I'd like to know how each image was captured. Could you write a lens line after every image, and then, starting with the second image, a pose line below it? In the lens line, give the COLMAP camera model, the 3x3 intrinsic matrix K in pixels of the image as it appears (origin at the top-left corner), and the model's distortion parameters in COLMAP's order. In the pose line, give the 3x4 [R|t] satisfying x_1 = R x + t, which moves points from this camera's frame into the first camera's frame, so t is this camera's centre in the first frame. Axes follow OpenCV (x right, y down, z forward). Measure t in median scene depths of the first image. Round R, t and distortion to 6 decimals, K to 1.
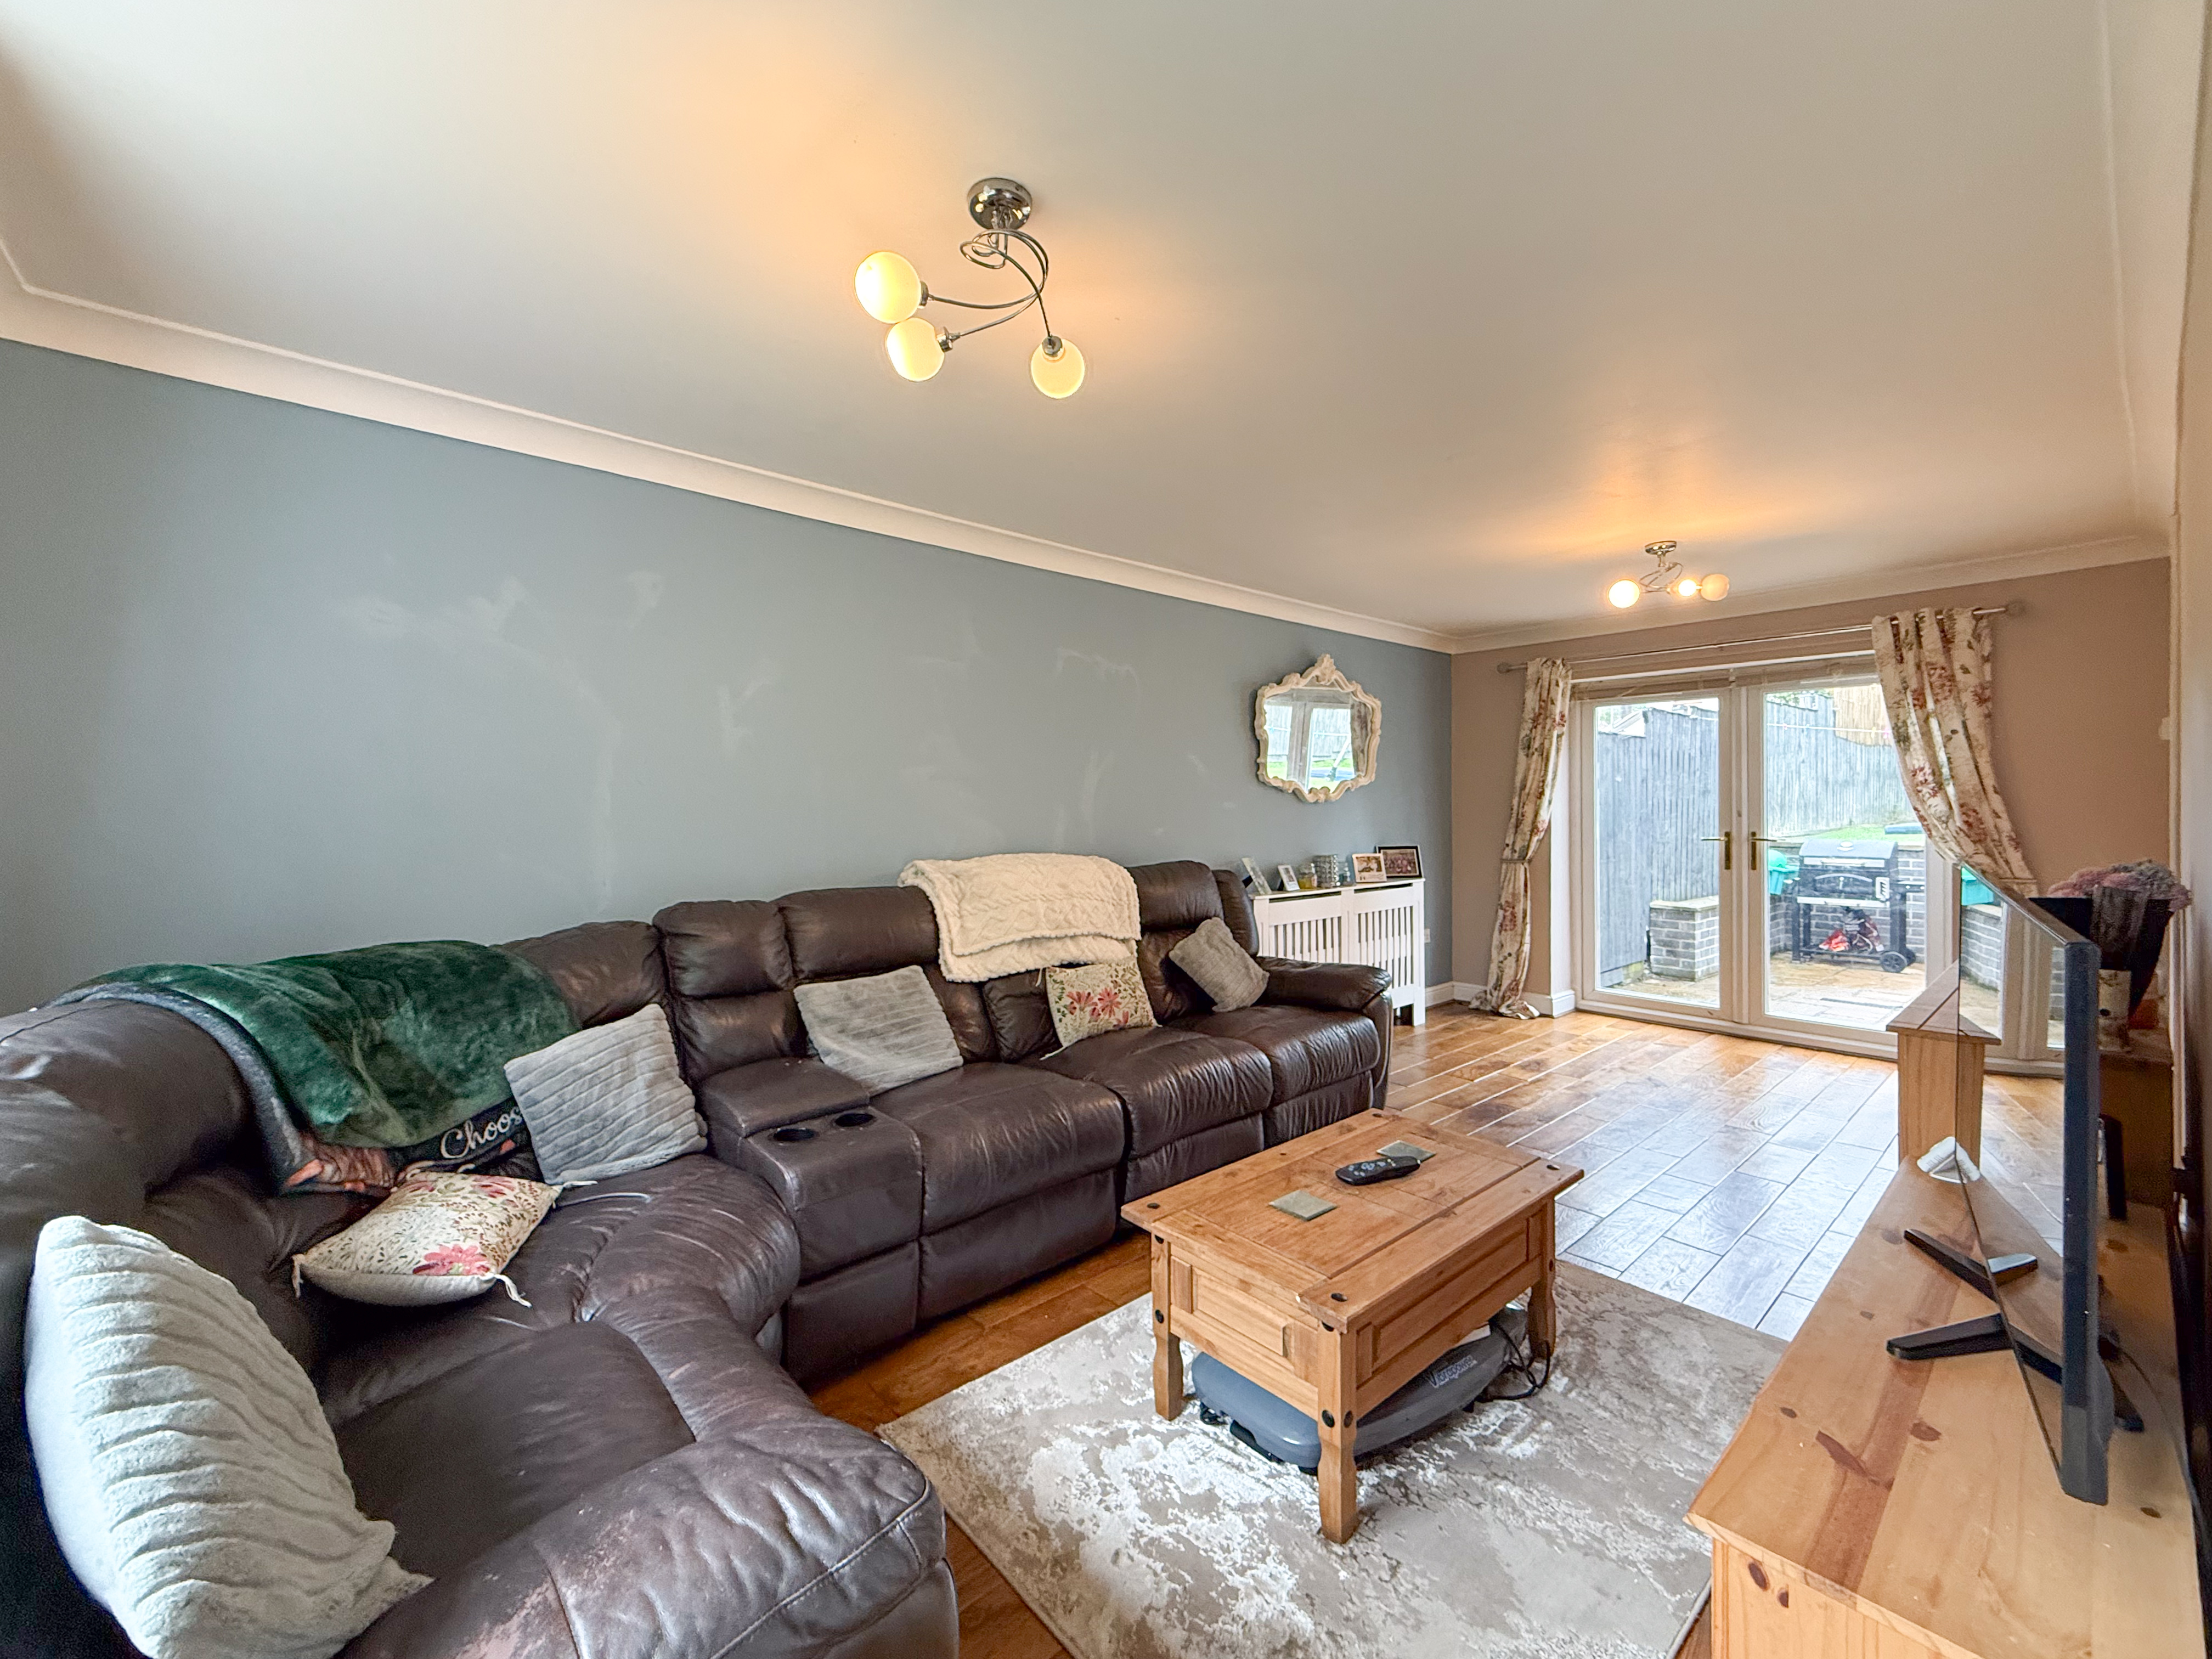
lens RADIAL K [[891.4, 0, 1094.4], [0, 891.4, 811.5], [0, 0, 1]] dist [-0.000375, -0.000308]
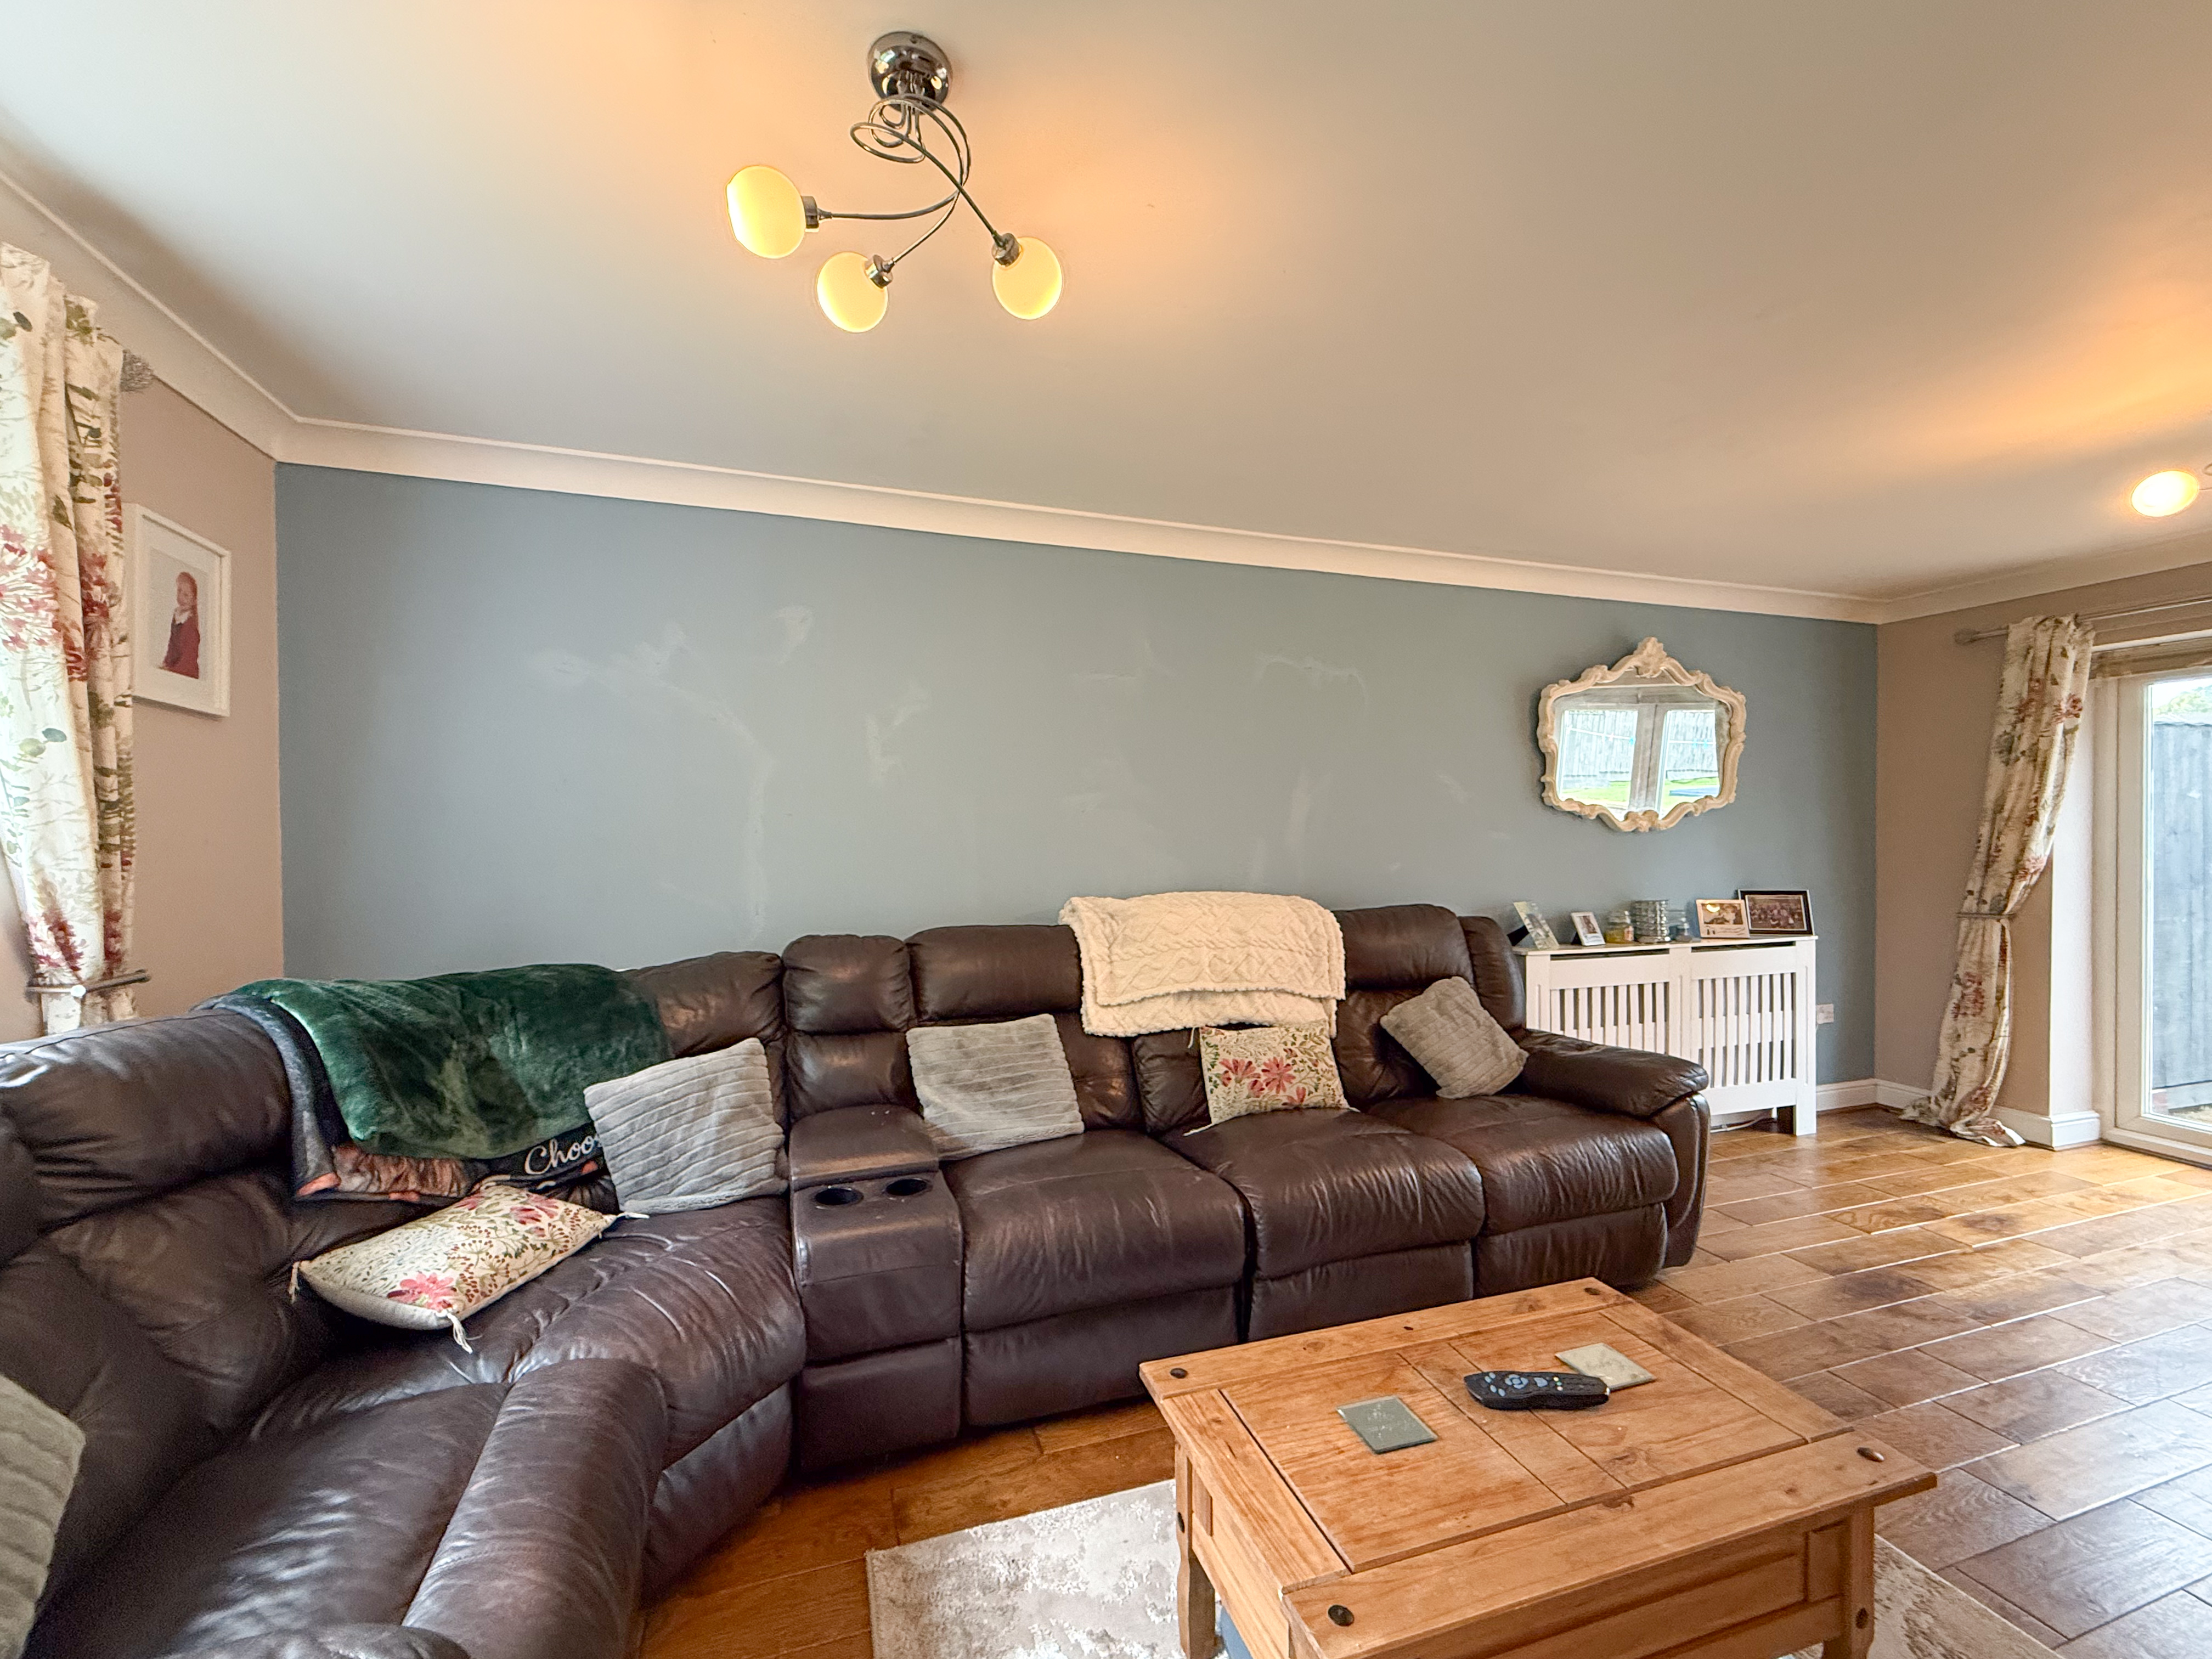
lens RADIAL K [[890.0, 0, 1086.1], [0, 890.0, 846.1], [0, 0, 1]] dist [-0.001170, 0.000046]
pose [[0.921926, 0.006025, -0.387318, 0.147874], [-0.002177, 0.999944, 0.010374, -0.006202], [0.387359, -0.008721, 0.921888, 0.145268]]
